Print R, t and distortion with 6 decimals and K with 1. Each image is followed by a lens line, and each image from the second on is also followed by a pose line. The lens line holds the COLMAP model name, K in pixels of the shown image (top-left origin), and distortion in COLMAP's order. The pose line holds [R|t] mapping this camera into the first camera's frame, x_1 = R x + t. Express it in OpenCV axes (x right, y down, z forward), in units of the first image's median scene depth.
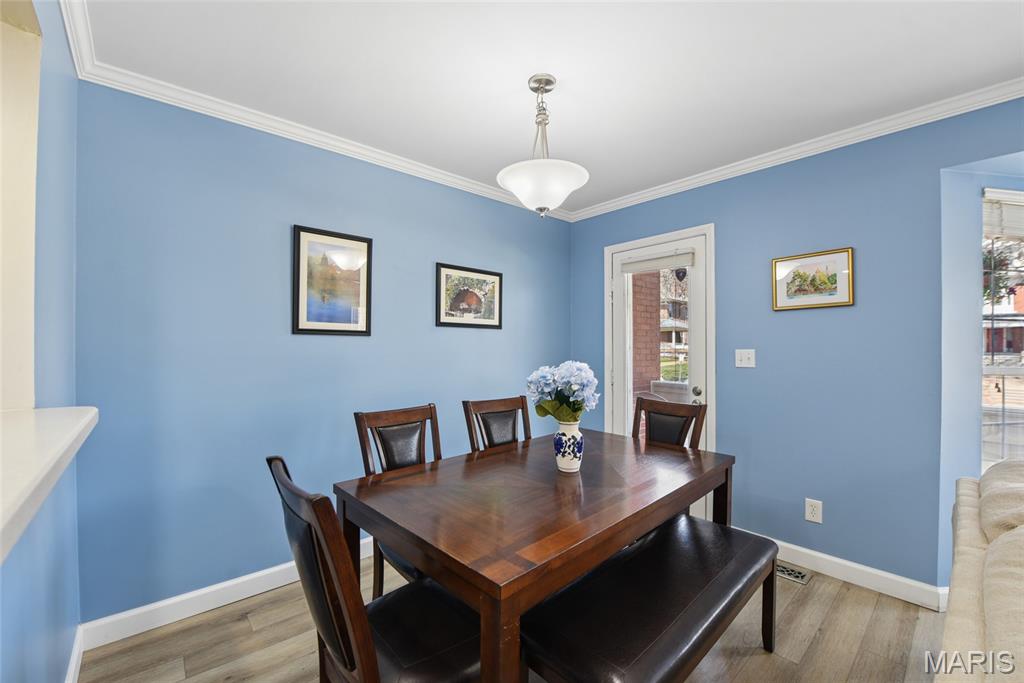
lens RADIAL K [[414.7, 0, 507.7], [0, 414.7, 342.8], [0, 0, 1]] dist [-0.017137, -0.000088]
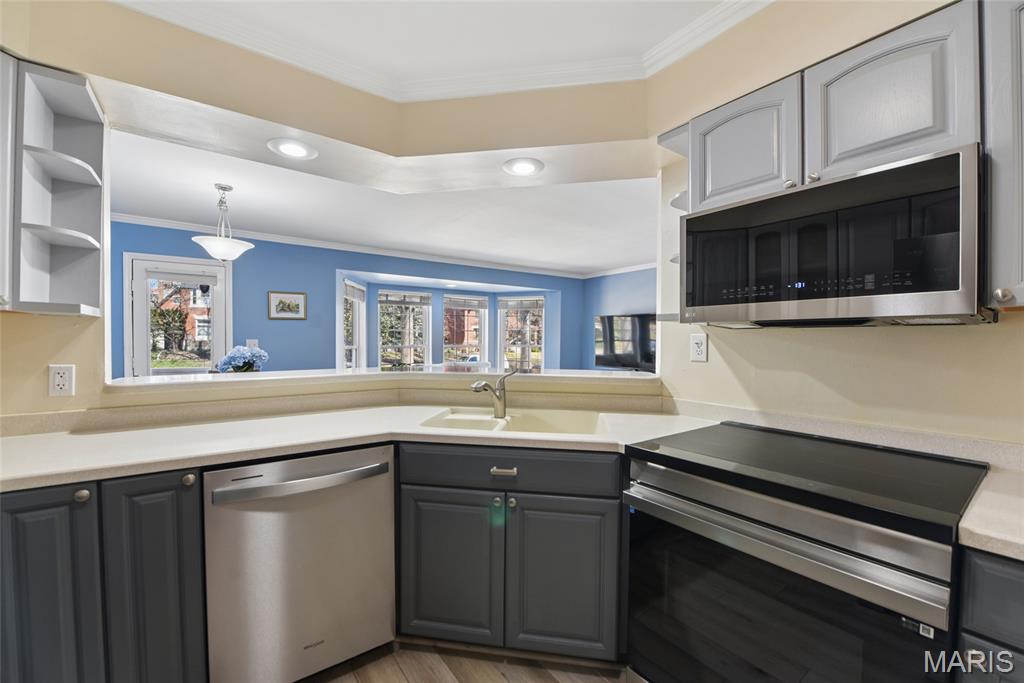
lens RADIAL K [[414.7, 0, 513.1], [0, 414.7, 344.3], [0, 0, 1]] dist [-0.017137, -0.000088]
pose [[0.095753, -0.012526, 0.995326, -1.004066], [-0.017119, 0.999752, 0.014228, -0.007336], [-0.995258, -0.018401, 0.095515, -0.257495]]
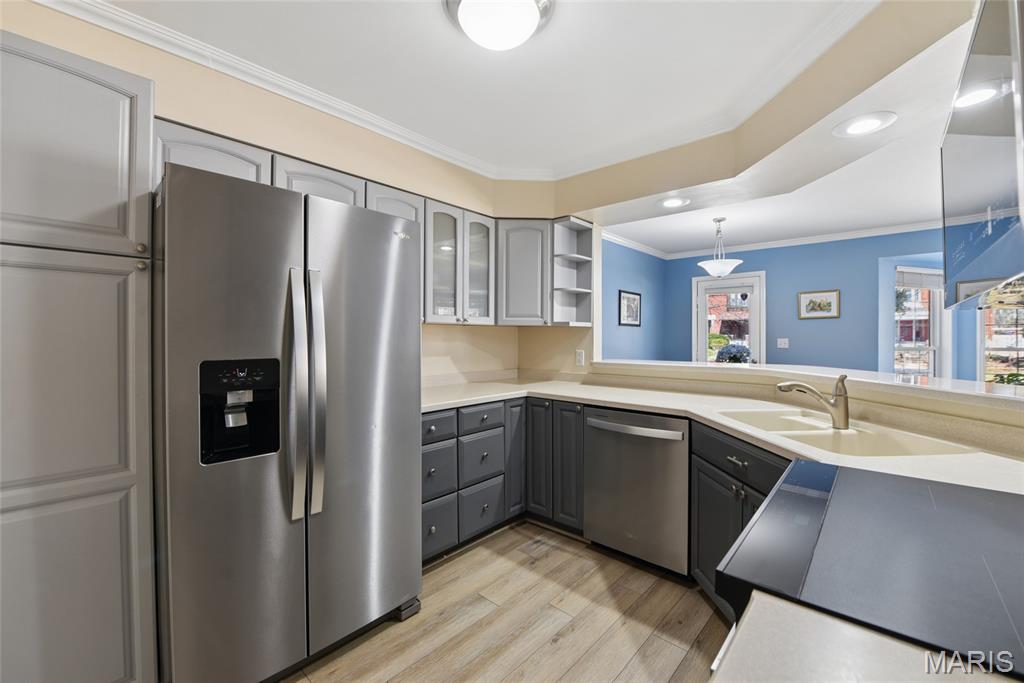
lens RADIAL K [[414.7, 0, 508.9], [0, 414.7, 335.9], [0, 0, 1]] dist [-0.017137, -0.000088]
pose [[0.994562, -0.000286, 0.104148, -0.841501], [-0.000661, 0.999959, 0.009057, -0.012359], [-0.104146, -0.009077, 0.994521, -0.727233]]
